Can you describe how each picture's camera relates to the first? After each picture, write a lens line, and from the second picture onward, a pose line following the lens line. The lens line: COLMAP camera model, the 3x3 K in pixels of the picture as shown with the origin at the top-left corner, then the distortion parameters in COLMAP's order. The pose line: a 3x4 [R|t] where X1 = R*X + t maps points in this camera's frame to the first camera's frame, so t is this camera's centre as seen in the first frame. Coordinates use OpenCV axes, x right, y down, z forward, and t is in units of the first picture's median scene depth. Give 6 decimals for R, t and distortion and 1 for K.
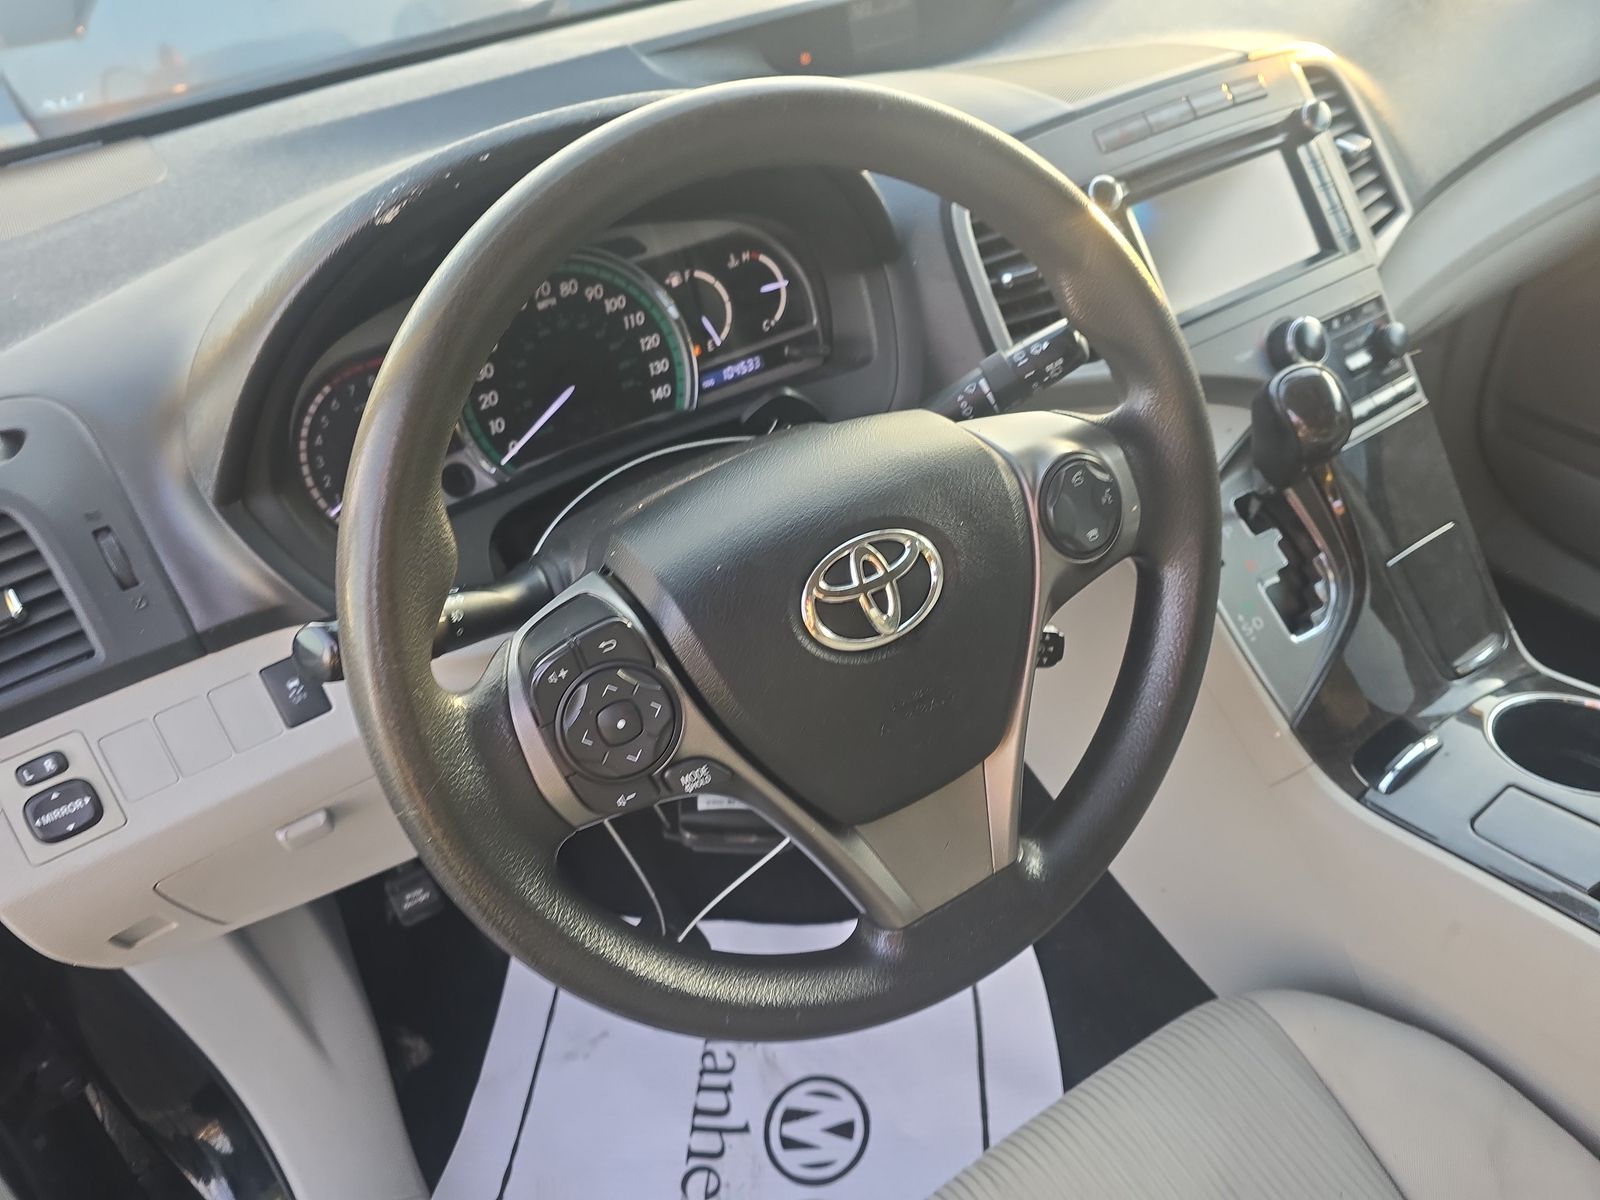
lens RADIAL K [[1153.7, 0, 800.0], [0, 1153.7, 600.0], [0, 0, 1]] dist [0.069236, -0.117052]
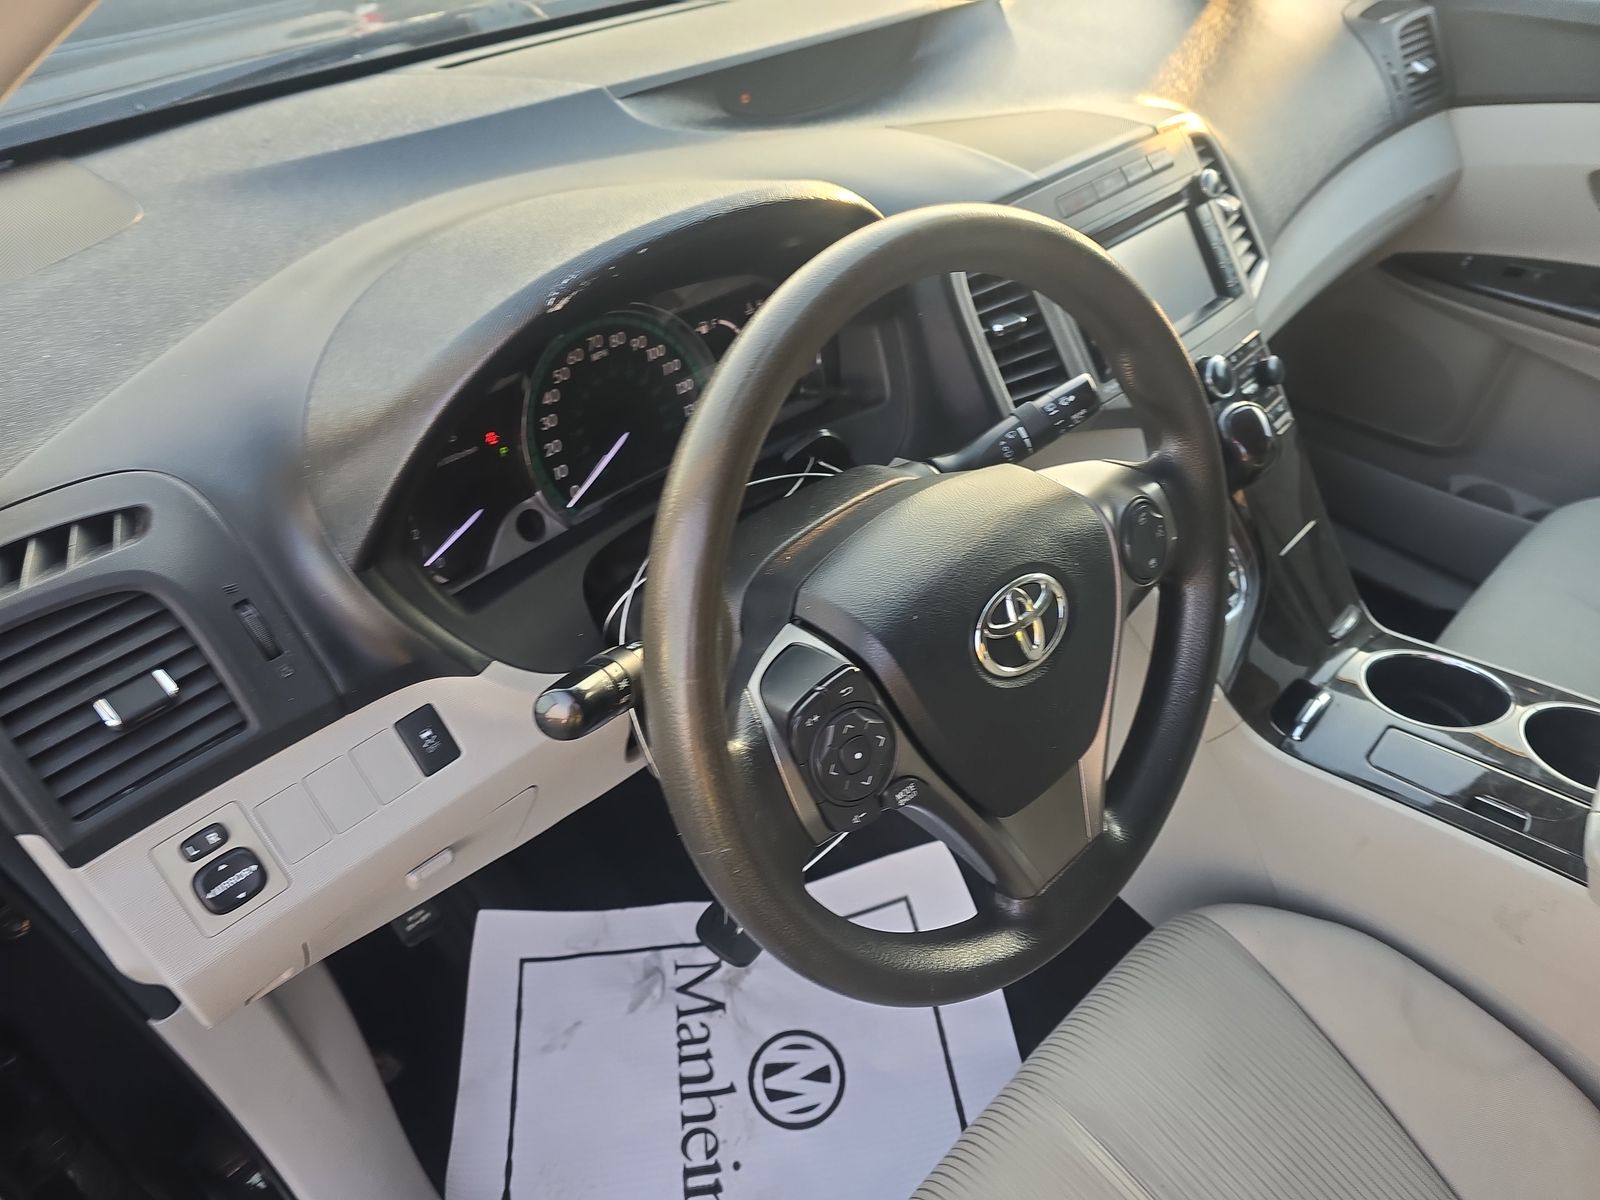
lens RADIAL K [[1153.7, 0, 800.0], [0, 1153.7, 600.0], [0, 0, 1]] dist [0.069236, -0.117052]
pose [[0.969945, -0.060360, 0.235719, -0.303755], [0.051300, 0.997697, 0.044384, -0.068264], [-0.237855, -0.030958, 0.970807, -0.085244]]
